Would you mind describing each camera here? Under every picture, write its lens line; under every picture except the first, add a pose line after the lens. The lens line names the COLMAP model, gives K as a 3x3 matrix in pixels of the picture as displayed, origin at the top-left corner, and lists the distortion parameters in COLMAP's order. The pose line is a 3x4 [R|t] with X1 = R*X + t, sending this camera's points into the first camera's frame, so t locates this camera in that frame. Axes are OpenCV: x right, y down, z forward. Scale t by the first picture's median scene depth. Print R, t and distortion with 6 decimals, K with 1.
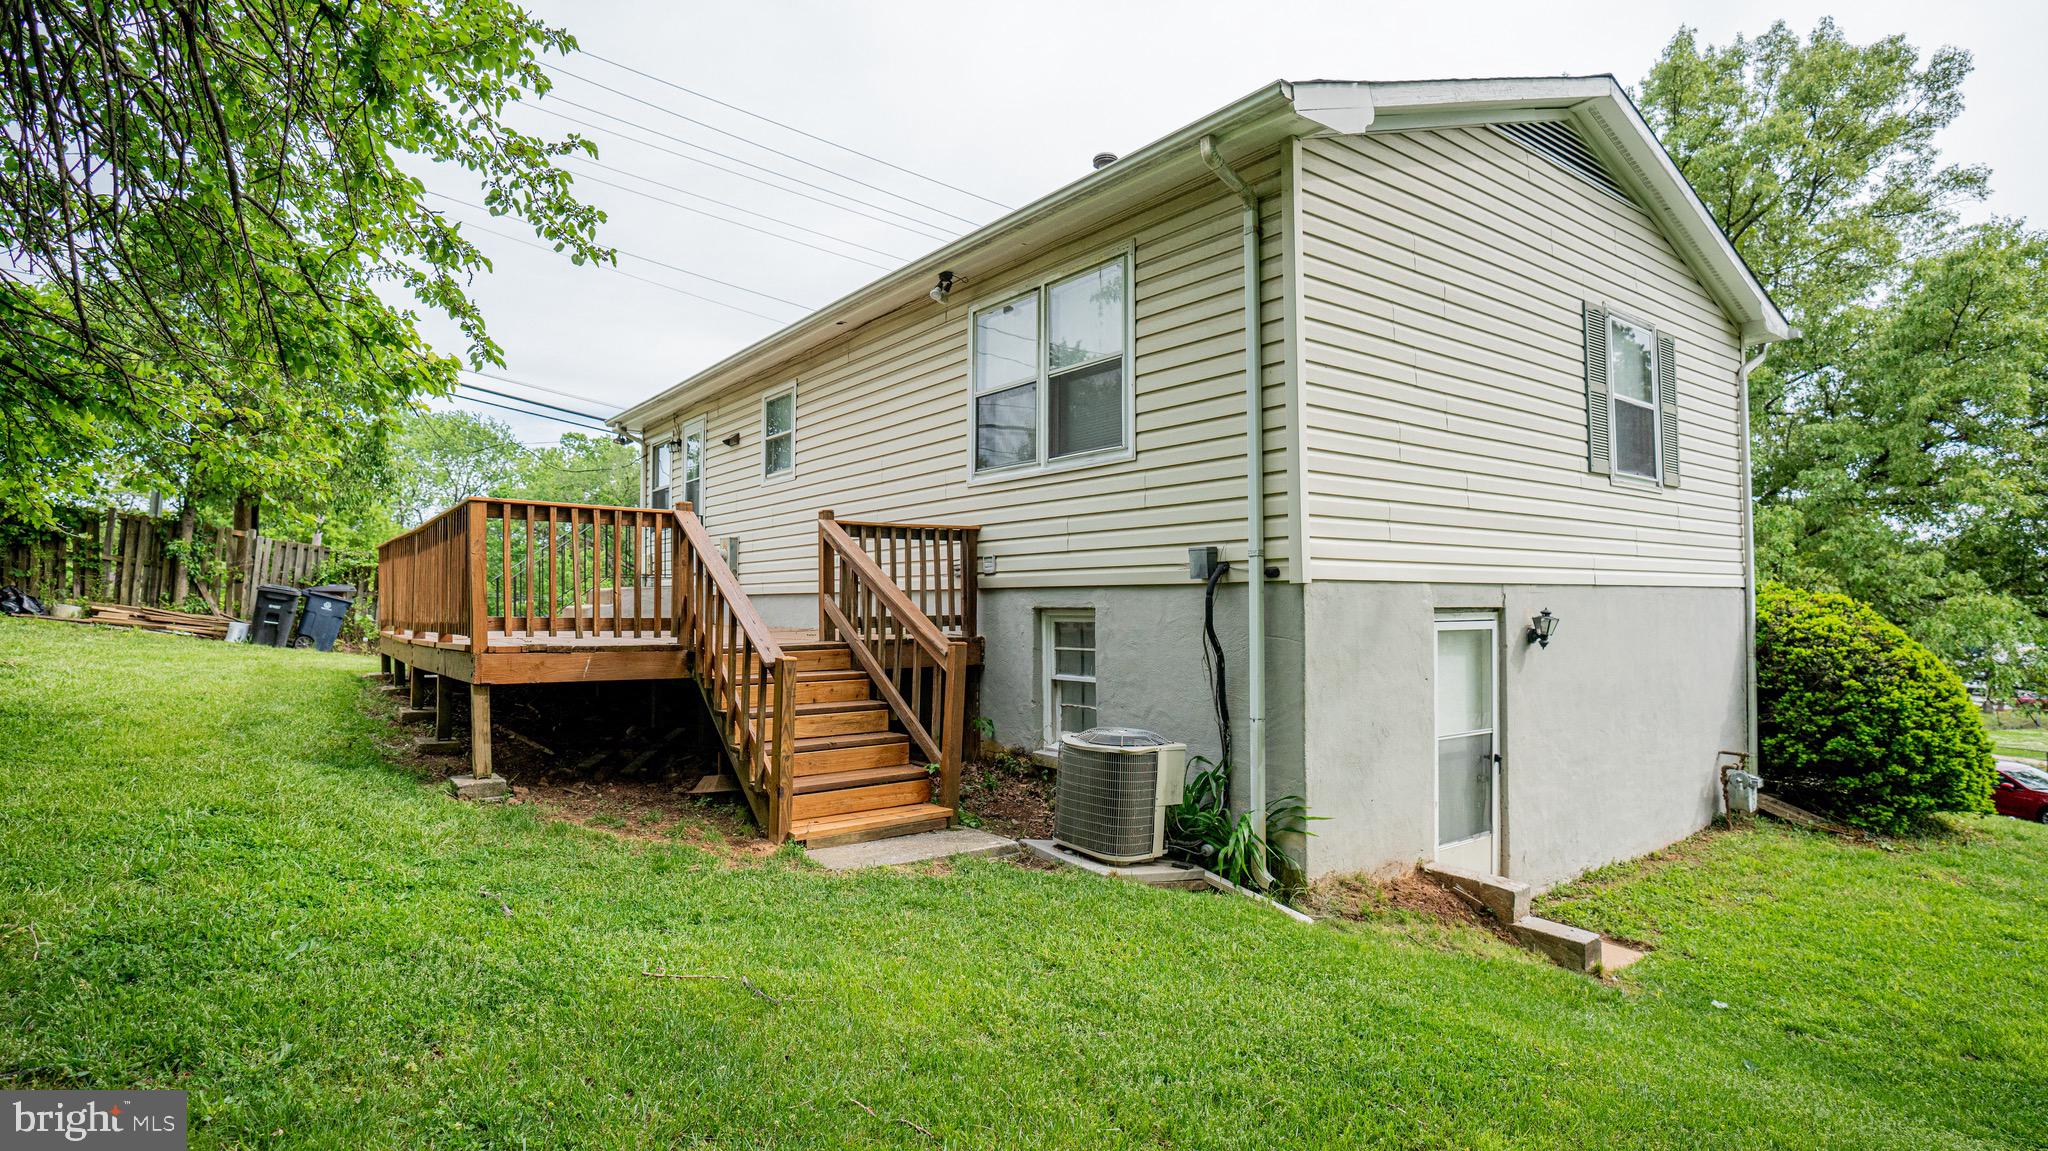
lens RADIAL K [[1033.8, 0, 1024.0], [0, 1033.8, 575.5], [0, 0, 1]] dist [0.000999, 0.000096]
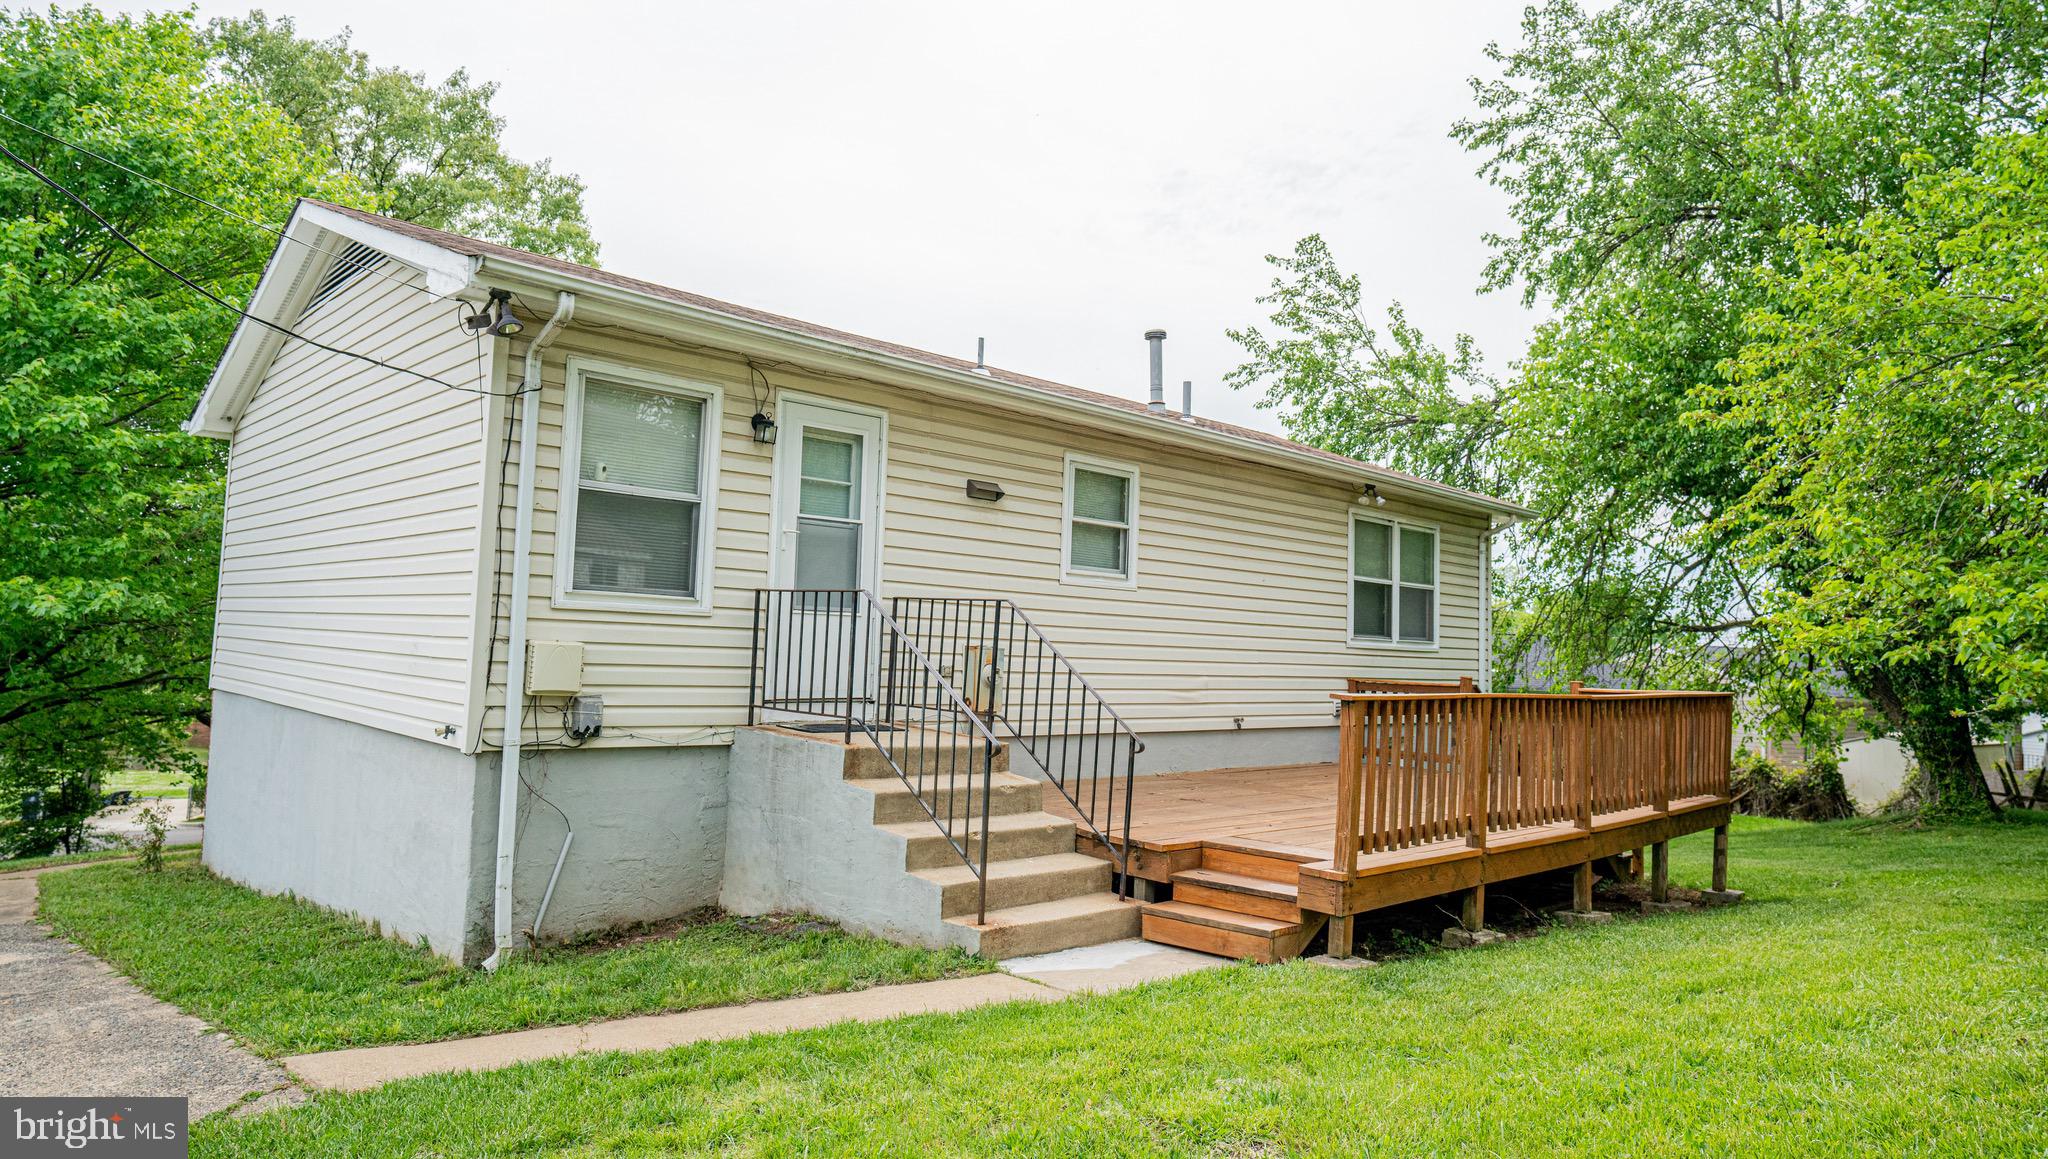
lens RADIAL K [[1214.8, 0, 1024.0], [0, 1214.8, 579.5], [0, 0, 1]] dist [-0.000125, -0.000012]
pose [[-0.102335, 0.055597, 0.993195, -0.856059], [-0.069443, 0.995602, -0.062887, -0.025482], [-0.992323, -0.075406, -0.098024, 0.872746]]
